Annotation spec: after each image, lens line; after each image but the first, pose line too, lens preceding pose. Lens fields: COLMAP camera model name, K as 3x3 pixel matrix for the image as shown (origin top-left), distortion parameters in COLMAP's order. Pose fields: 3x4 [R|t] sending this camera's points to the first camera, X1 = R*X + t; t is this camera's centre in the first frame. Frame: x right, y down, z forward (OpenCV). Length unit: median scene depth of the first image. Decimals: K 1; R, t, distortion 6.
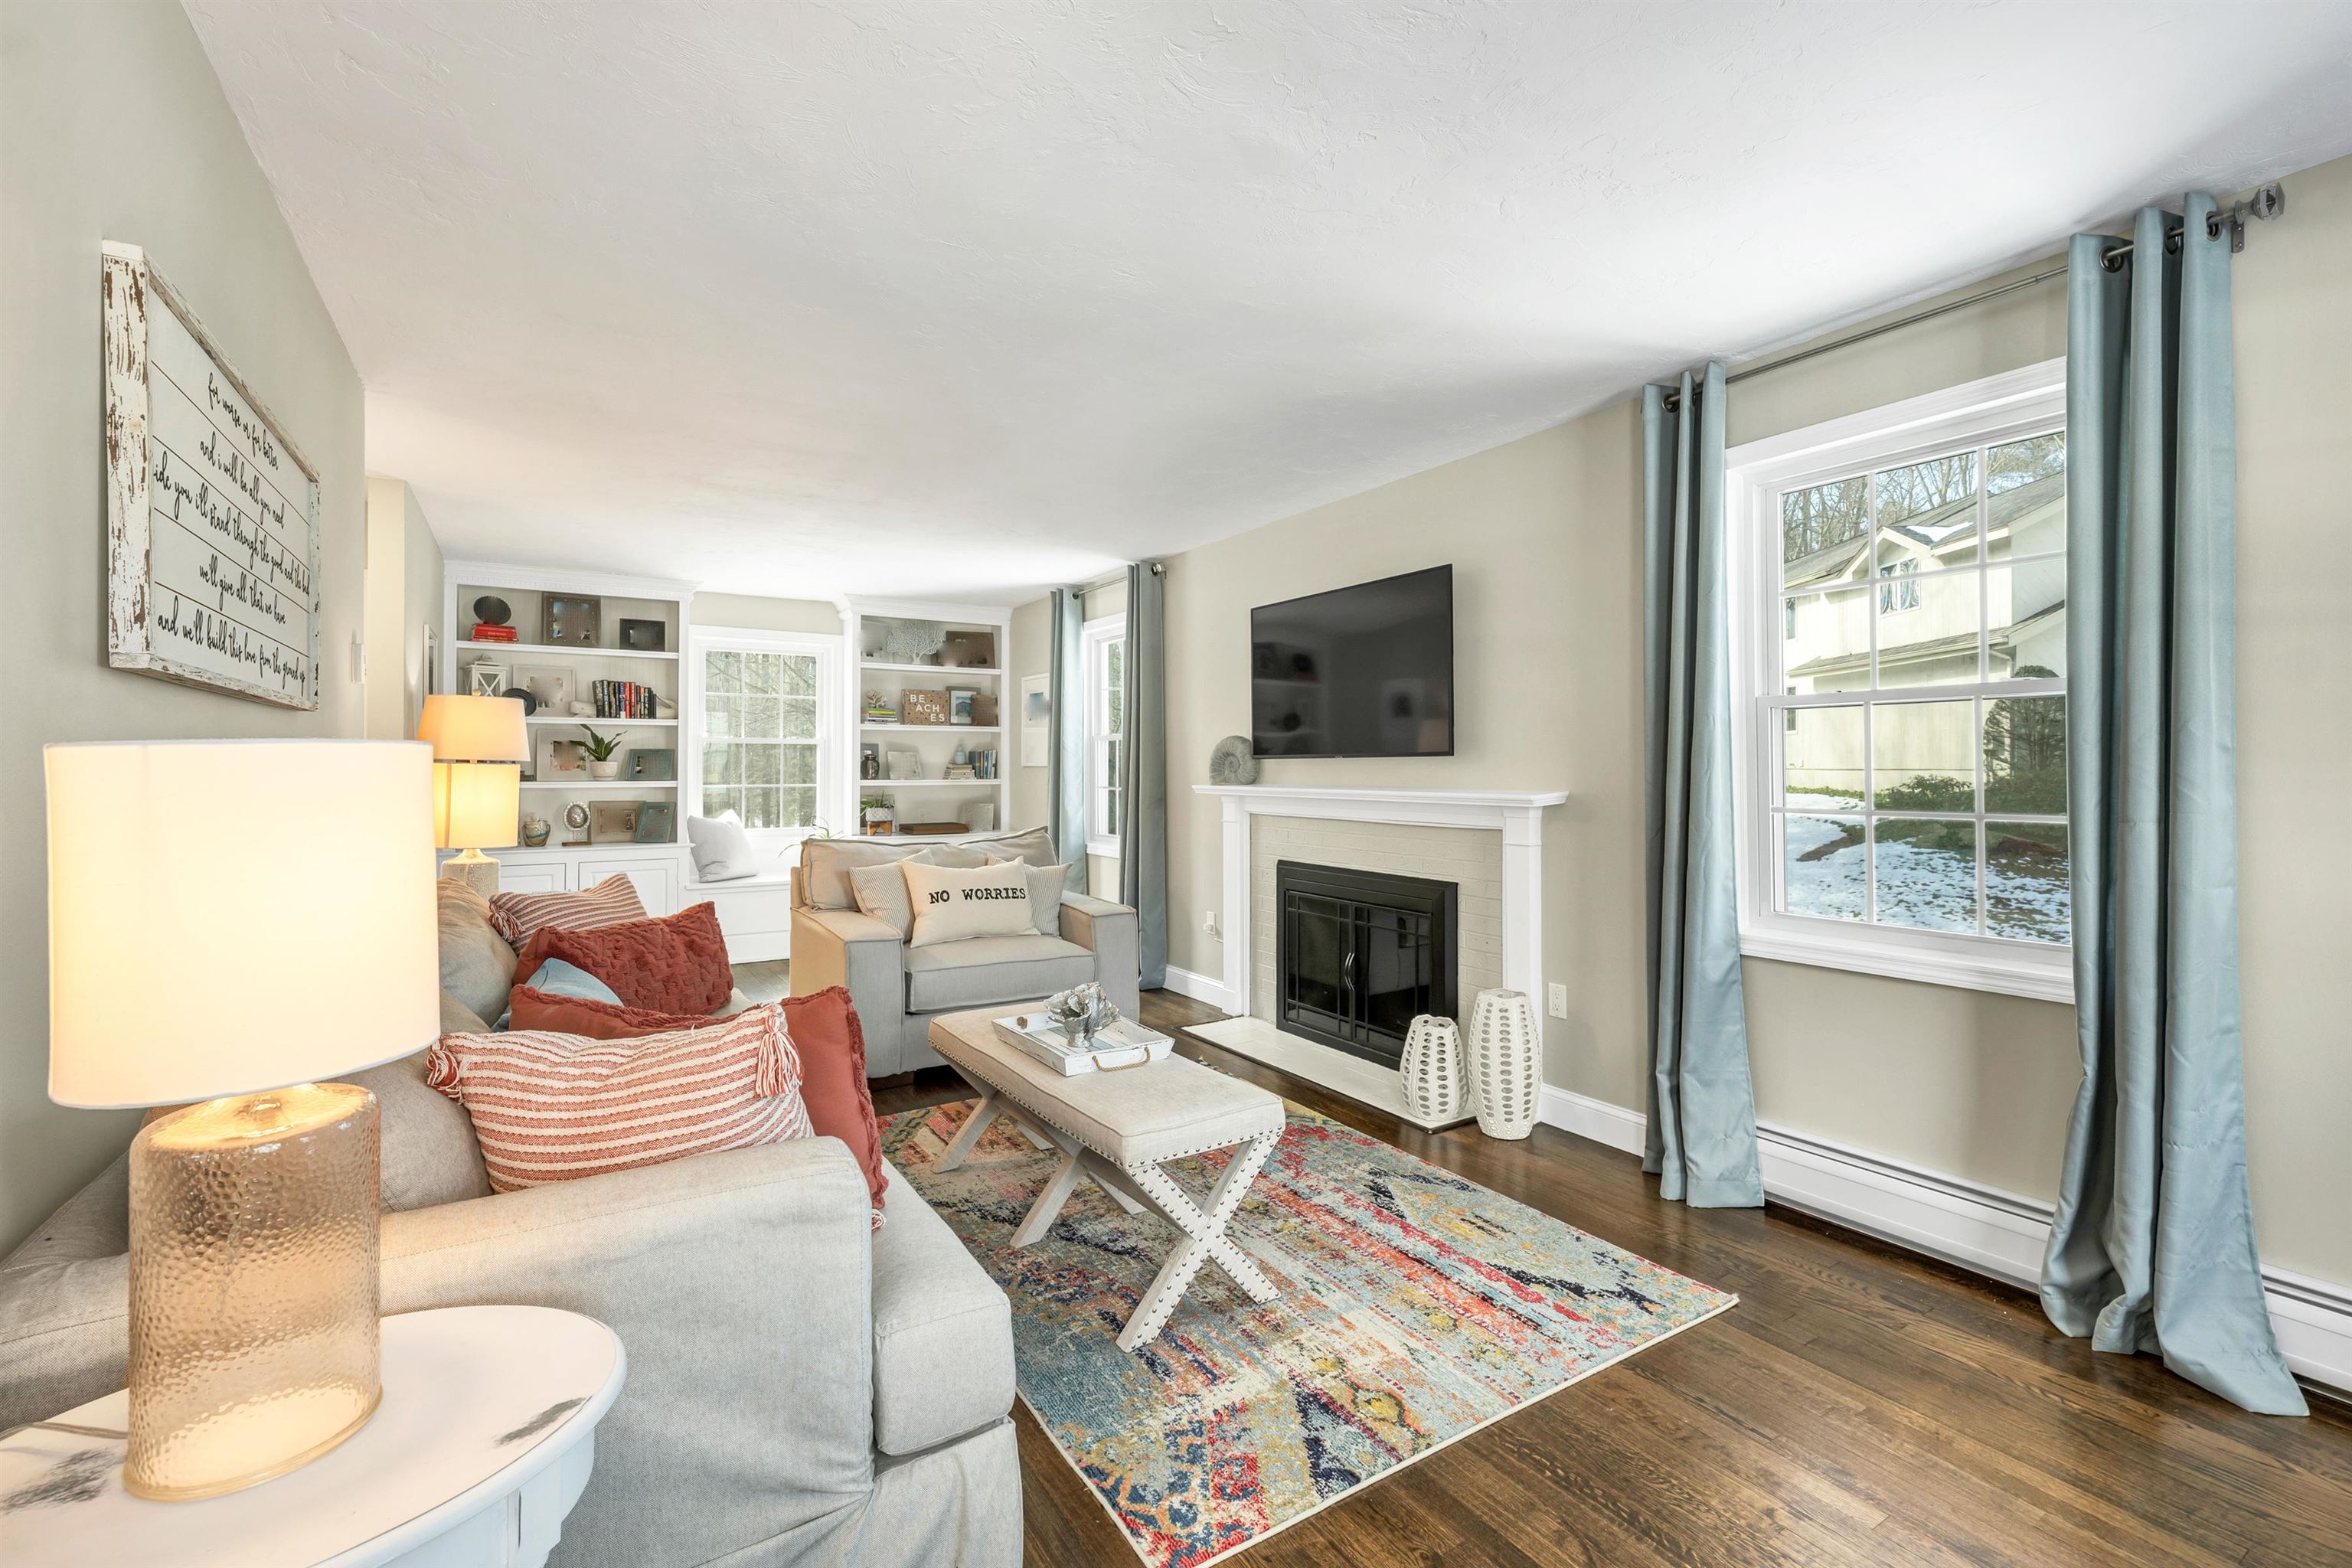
lens RADIAL K [[990.1, 0, 1146.9], [0, 990.1, 760.4], [0, 0, 1]] dist [0.000093, -0.000026]
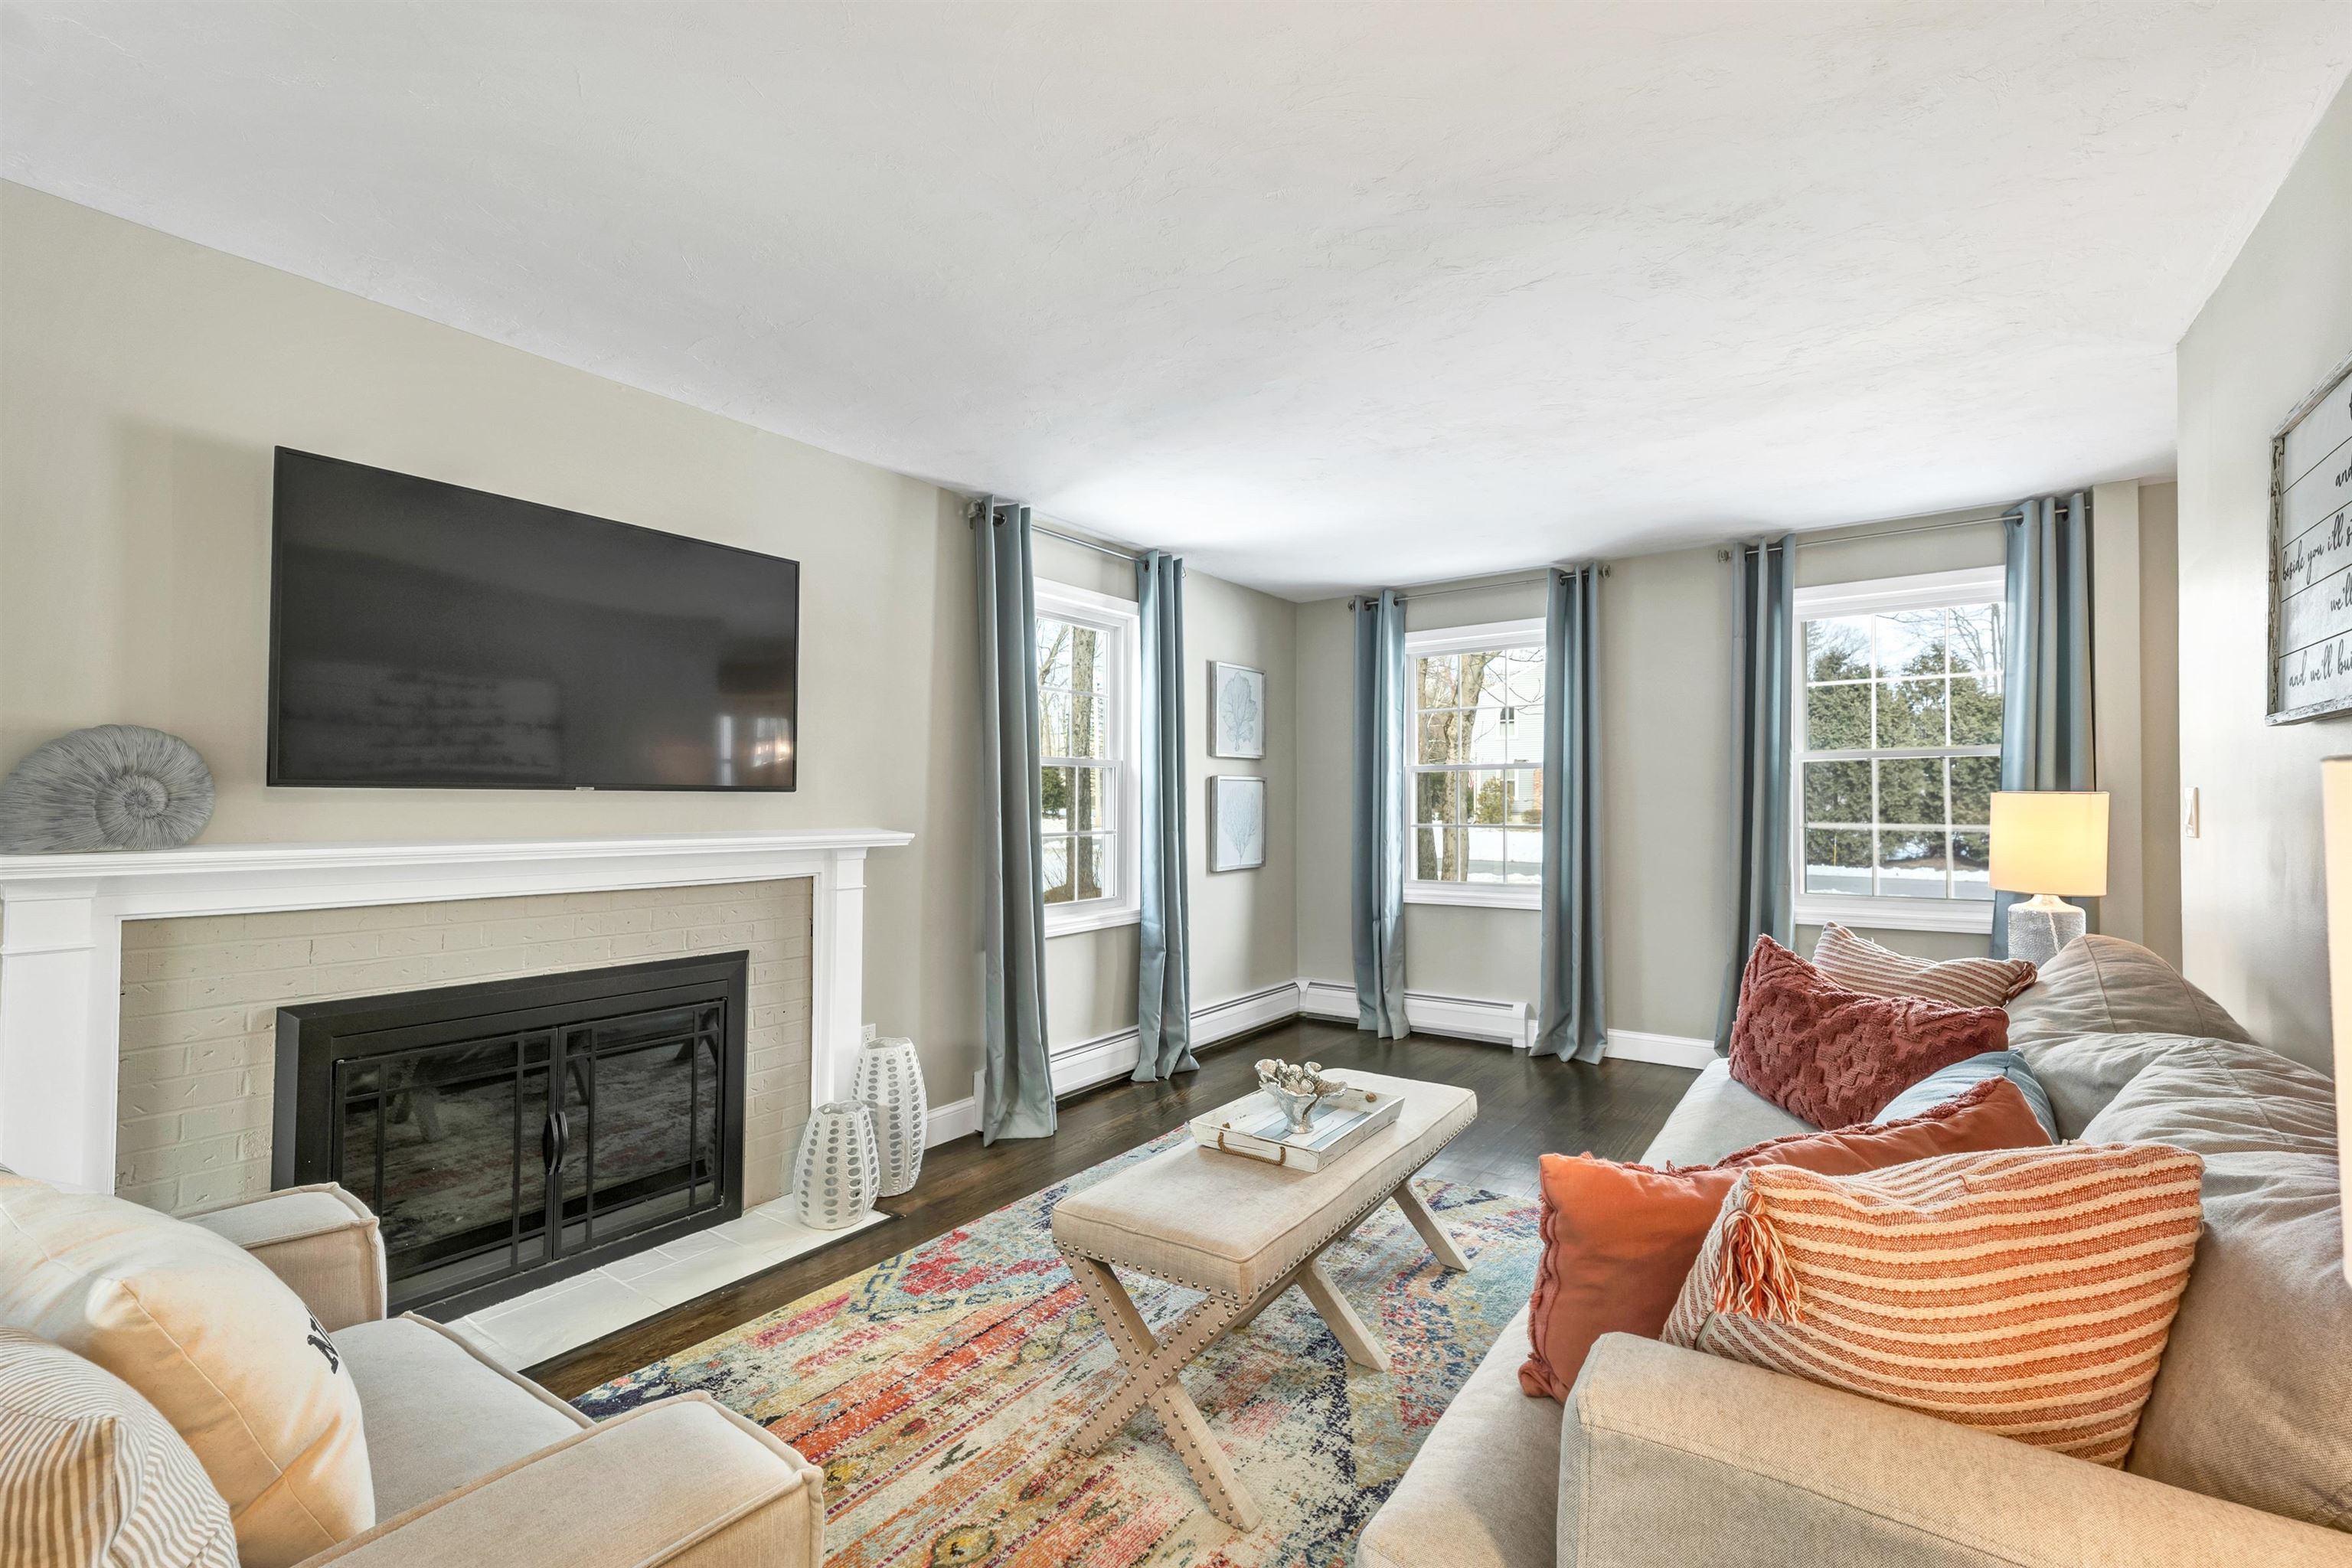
lens RADIAL K [[1002.5, 0, 1189.8], [0, 1002.5, 784.9], [0, 0, 1]] dist [0.000466, -0.000093]
pose [[-0.402822, 0.017849, 0.915104, -0.609612], [-0.008544, 0.999693, -0.023260, 0.006160], [-0.915239, -0.017189, -0.402546, 1.062065]]
